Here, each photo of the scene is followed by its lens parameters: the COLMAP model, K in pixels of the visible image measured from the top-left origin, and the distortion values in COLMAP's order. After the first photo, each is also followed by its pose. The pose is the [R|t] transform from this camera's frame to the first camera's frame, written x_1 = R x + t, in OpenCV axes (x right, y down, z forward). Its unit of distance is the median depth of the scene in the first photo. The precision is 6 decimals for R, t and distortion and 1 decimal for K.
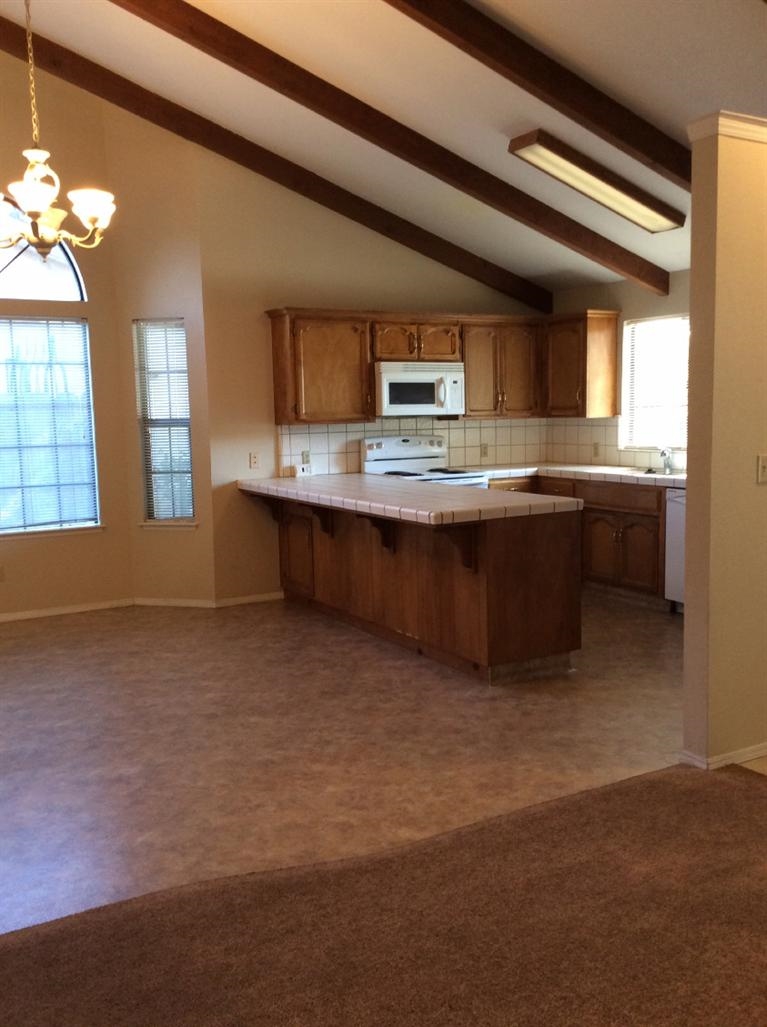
lens RADIAL K [[936.0, 0, 389.3], [0, 936.0, 515.4], [0, 0, 1]] dist [0.129787, -0.232556]
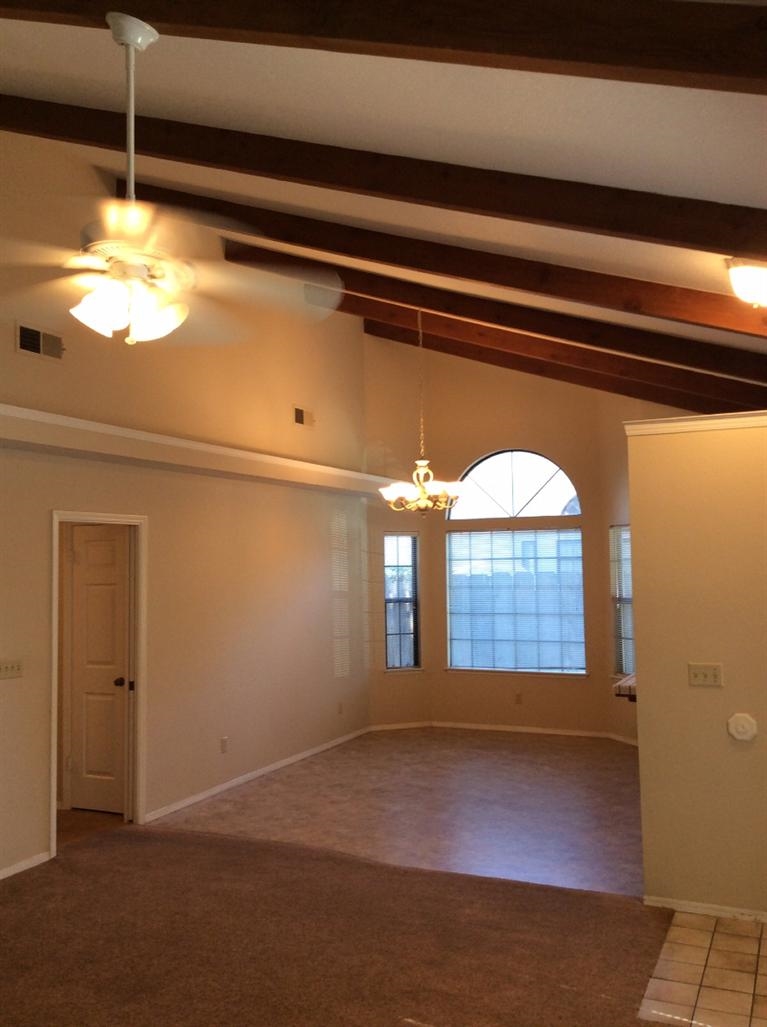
lens RADIAL K [[940.4, 0, 383.5], [0, 940.4, 513.5], [0, 0, 1]] dist [0.114303, -0.209708]
pose [[0.577190, -0.032200, -0.815975, 0.644984], [-0.092189, 0.990265, -0.104289, -0.048789], [0.811390, 0.135418, 0.568602, -0.053307]]
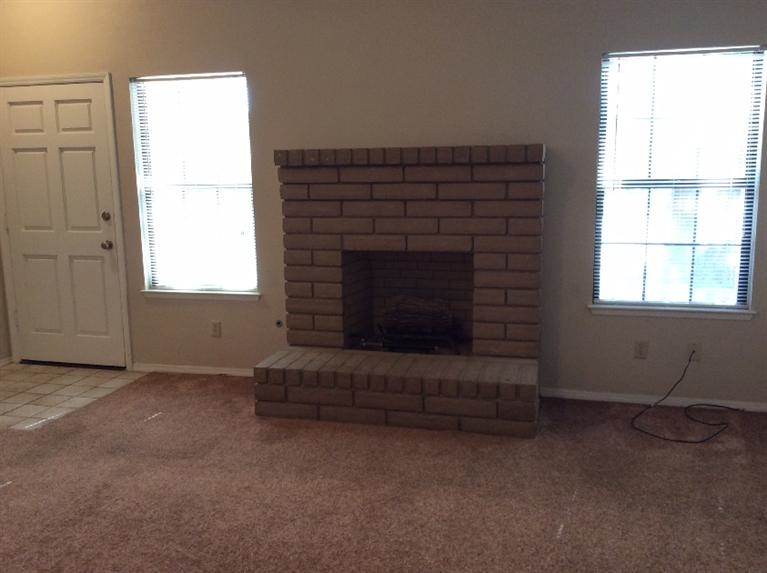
lens RADIAL K [[702.3, 0, 383.5], [0, 702.3, 286.5], [0, 0, 1]] dist [0.114303, -0.209708]
pose [[0.716156, -0.112097, 0.688879, 0.104470], [0.084801, 0.993681, 0.073537, 0.022893], [-0.692769, 0.005754, 0.721136, -0.222744]]
